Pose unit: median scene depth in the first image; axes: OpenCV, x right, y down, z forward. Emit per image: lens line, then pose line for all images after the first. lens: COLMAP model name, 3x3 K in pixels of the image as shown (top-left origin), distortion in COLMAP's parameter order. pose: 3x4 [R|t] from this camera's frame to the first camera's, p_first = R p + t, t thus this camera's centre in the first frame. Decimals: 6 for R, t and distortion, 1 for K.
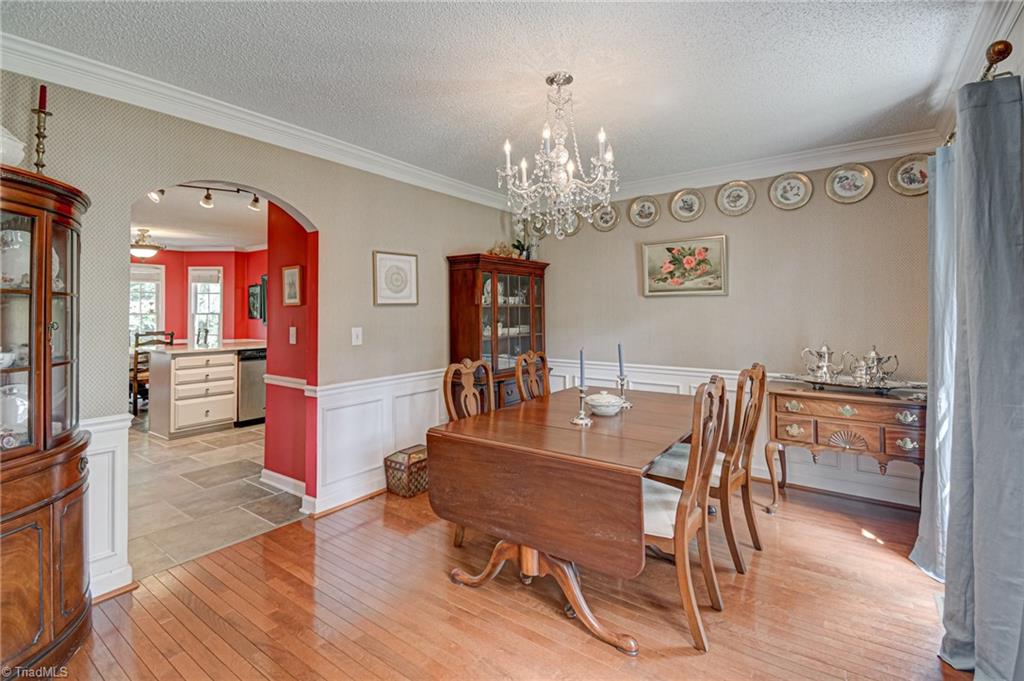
lens RADIAL K [[466.3, 0, 512.9], [0, 466.3, 306.6], [0, 0, 1]] dist [0.000468, -0.000058]
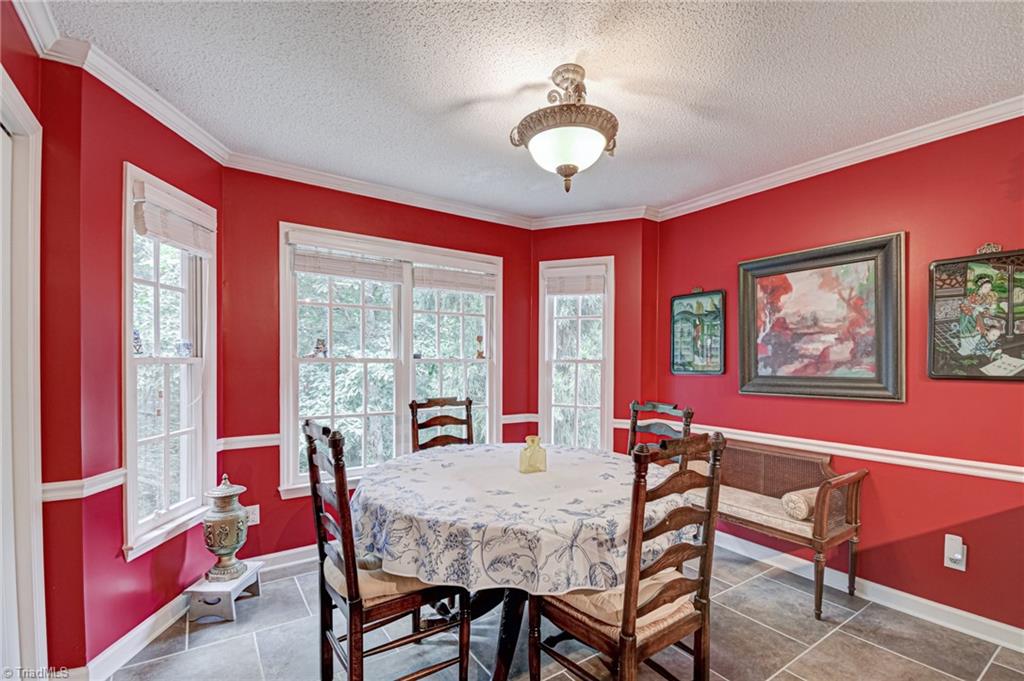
lens RADIAL K [[456.7, 0, 509.6], [0, 456.7, 368.2], [0, 0, 1]] dist [0.001848, -0.008974]
pose [[0.939563, 0.014747, -0.342058, -0.573887], [-0.004439, 0.999513, 0.030900, 0.009120], [0.342347, -0.027514, 0.939171, 0.560514]]
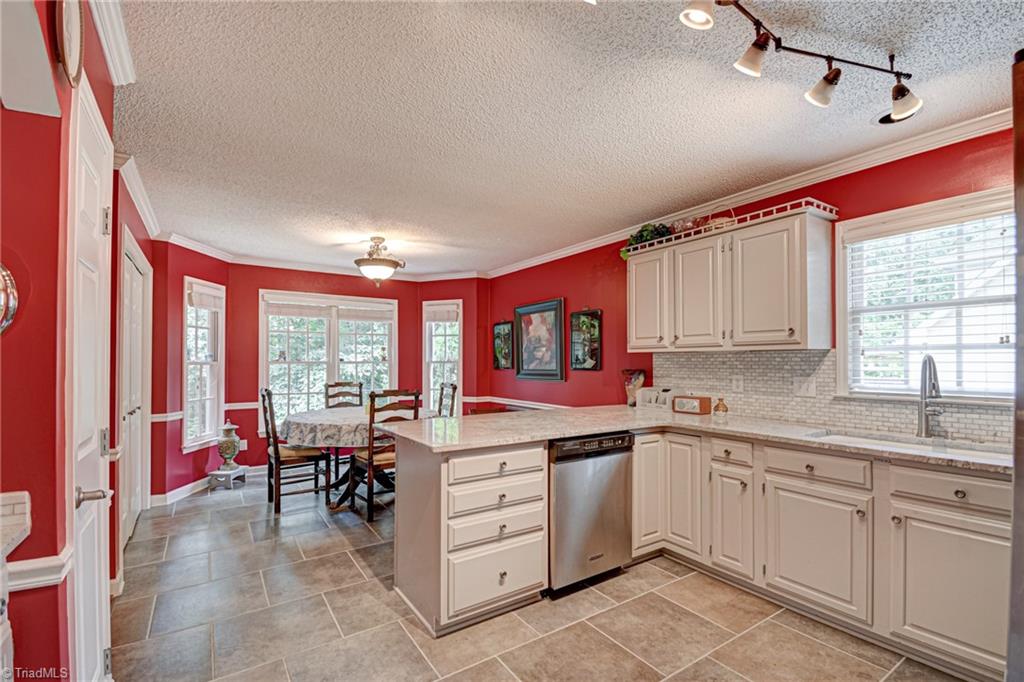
lens RADIAL K [[452.0, 0, 514.4], [0, 452.0, 359.4], [0, 0, 1]] dist [0.000726, -0.000067]
pose [[0.937596, 0.002393, -0.347717, -0.295511], [0.001352, 0.999944, 0.010529, 0.003691], [0.347723, -0.010342, 0.937540, 0.352602]]
